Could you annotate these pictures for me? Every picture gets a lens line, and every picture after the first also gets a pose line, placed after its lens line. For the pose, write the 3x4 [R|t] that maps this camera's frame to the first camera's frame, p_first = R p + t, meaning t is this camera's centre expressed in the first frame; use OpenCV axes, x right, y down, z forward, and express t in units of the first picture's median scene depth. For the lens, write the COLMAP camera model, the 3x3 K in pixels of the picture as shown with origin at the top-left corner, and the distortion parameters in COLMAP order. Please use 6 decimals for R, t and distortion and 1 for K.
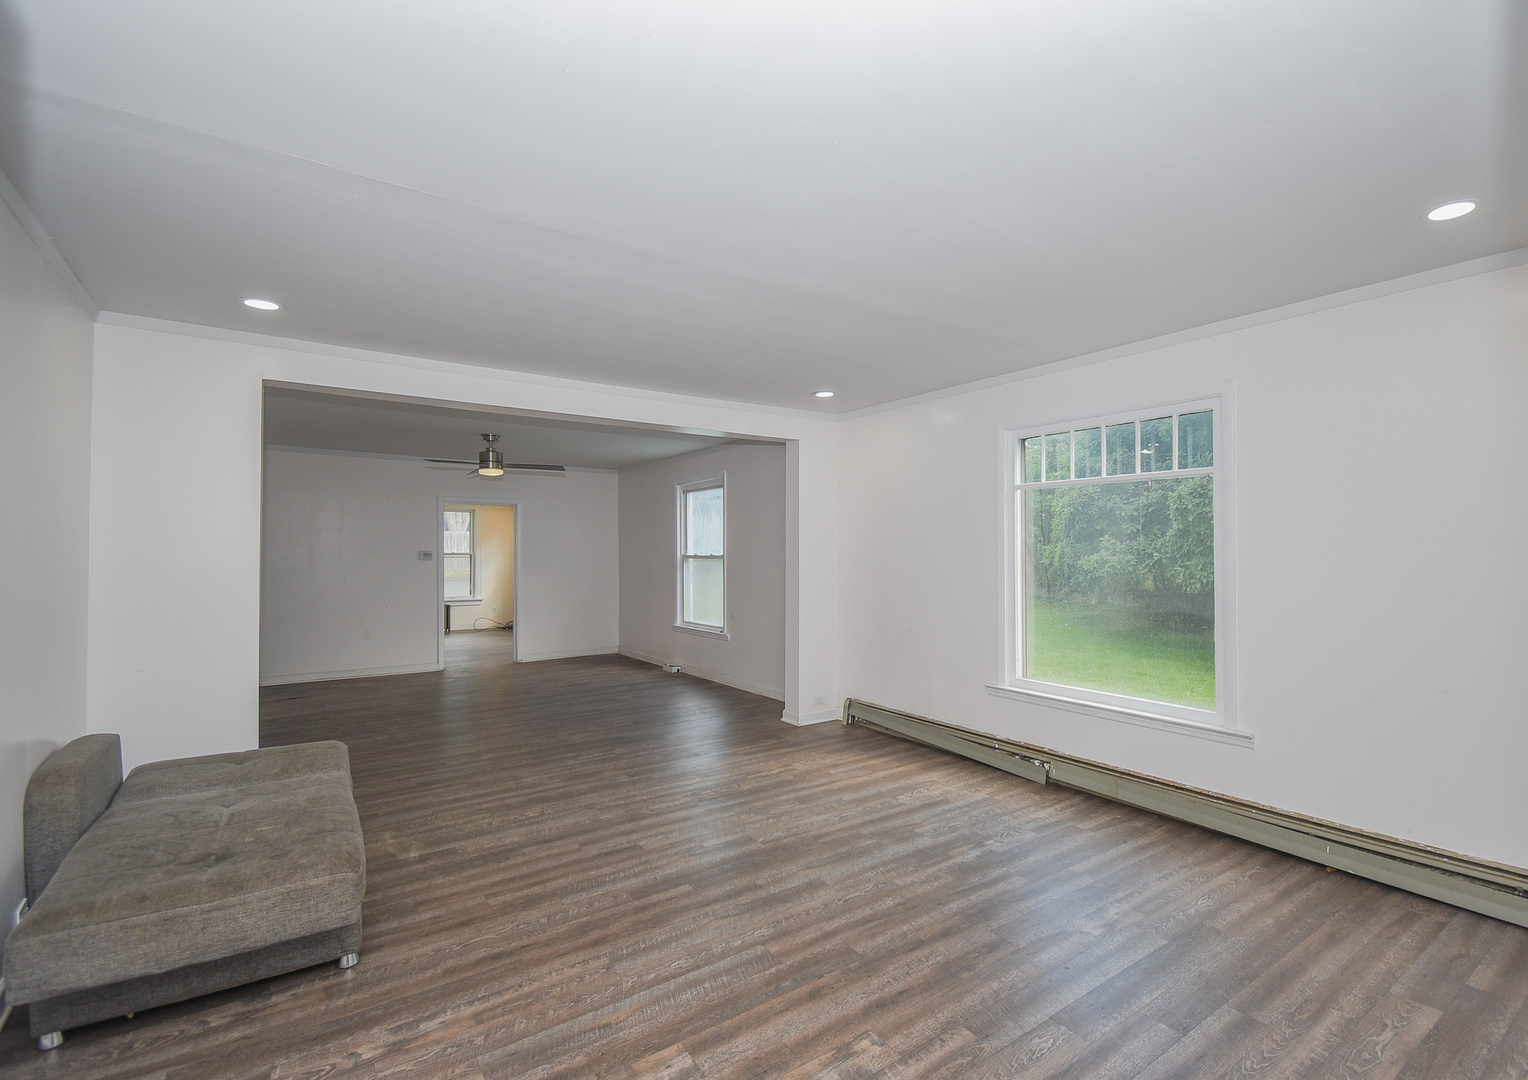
lens RADIAL K [[728.1, 0, 822.0], [0, 728.1, 550.3], [0, 0, 1]] dist [0.034835, -0.028085]
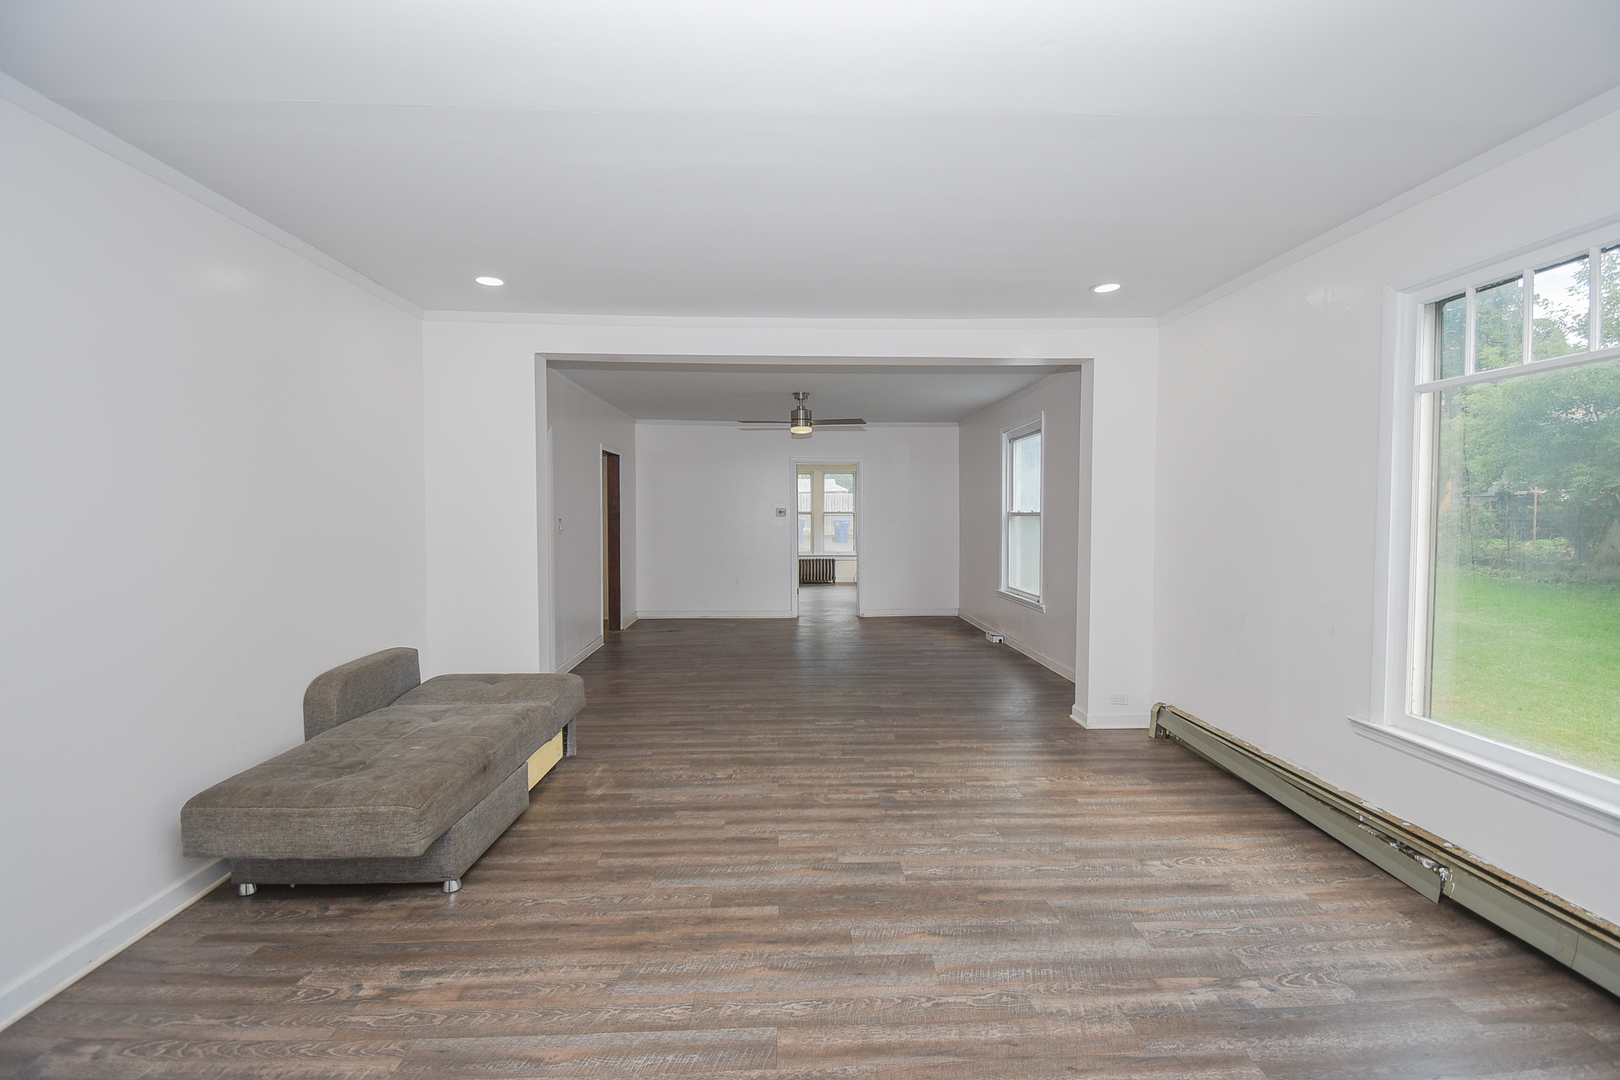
lens RADIAL K [[722.0, 0, 805.2], [0, 722.0, 551.0], [0, 0, 1]] dist [0.022460, -0.028219]
pose [[0.824725, 0.031506, -0.564656, 0.230425], [-0.001306, 0.998550, 0.053809, 0.013848], [0.565533, -0.043641, 0.823570, 0.298629]]
